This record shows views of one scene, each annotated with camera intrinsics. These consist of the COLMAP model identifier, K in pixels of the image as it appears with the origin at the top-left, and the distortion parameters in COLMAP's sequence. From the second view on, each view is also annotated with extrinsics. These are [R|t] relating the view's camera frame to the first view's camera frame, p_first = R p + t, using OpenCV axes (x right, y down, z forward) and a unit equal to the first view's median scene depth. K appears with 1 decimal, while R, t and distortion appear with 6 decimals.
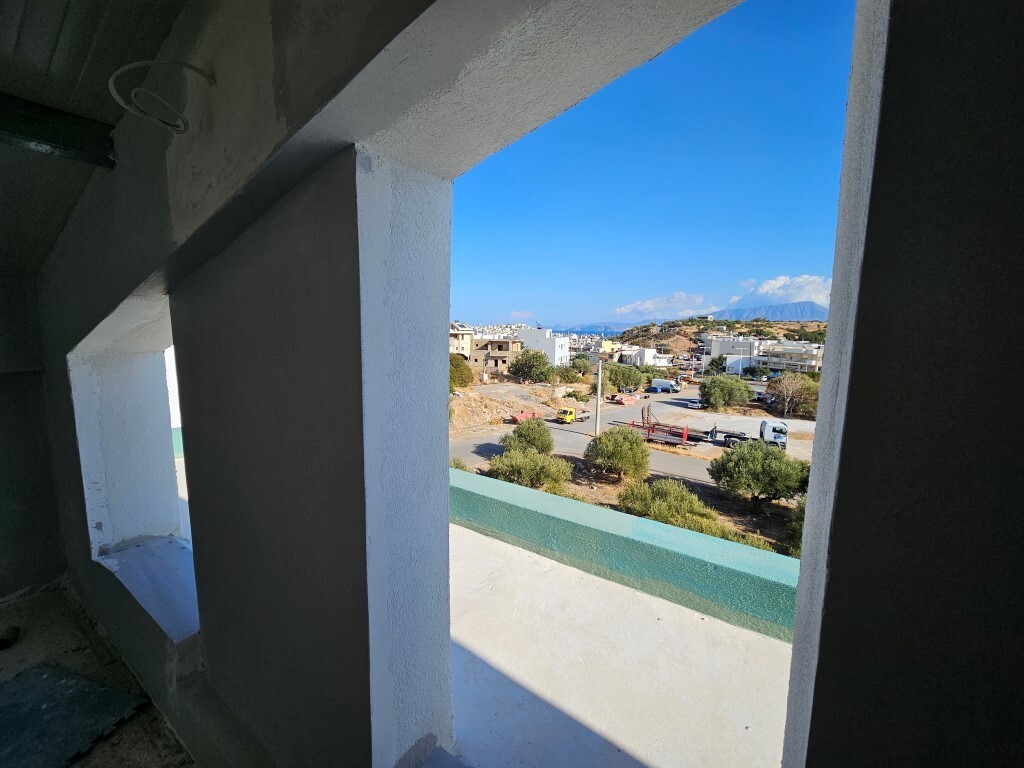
lens RADIAL K [[421.9, 0, 512.0], [0, 421.9, 384.0], [0, 0, 1]] dist [0.004235, -0.000155]
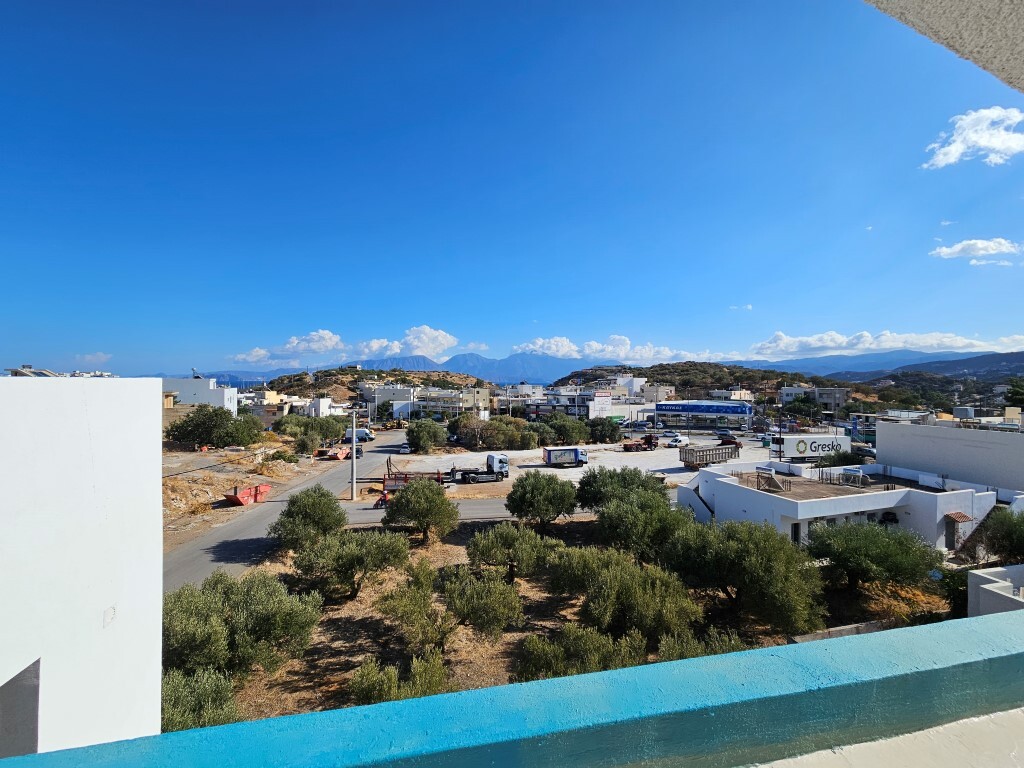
lens RADIAL K [[417.2, 0, 500.0], [0, 417.2, 378.1], [0, 0, 1]] dist [-0.003149, -0.000480]
pose [[0.702773, -0.004616, 0.711399, -0.093831], [0.096777, 0.991304, -0.089171, -0.008326], [-0.704801, 0.131514, 0.697108, 0.071295]]
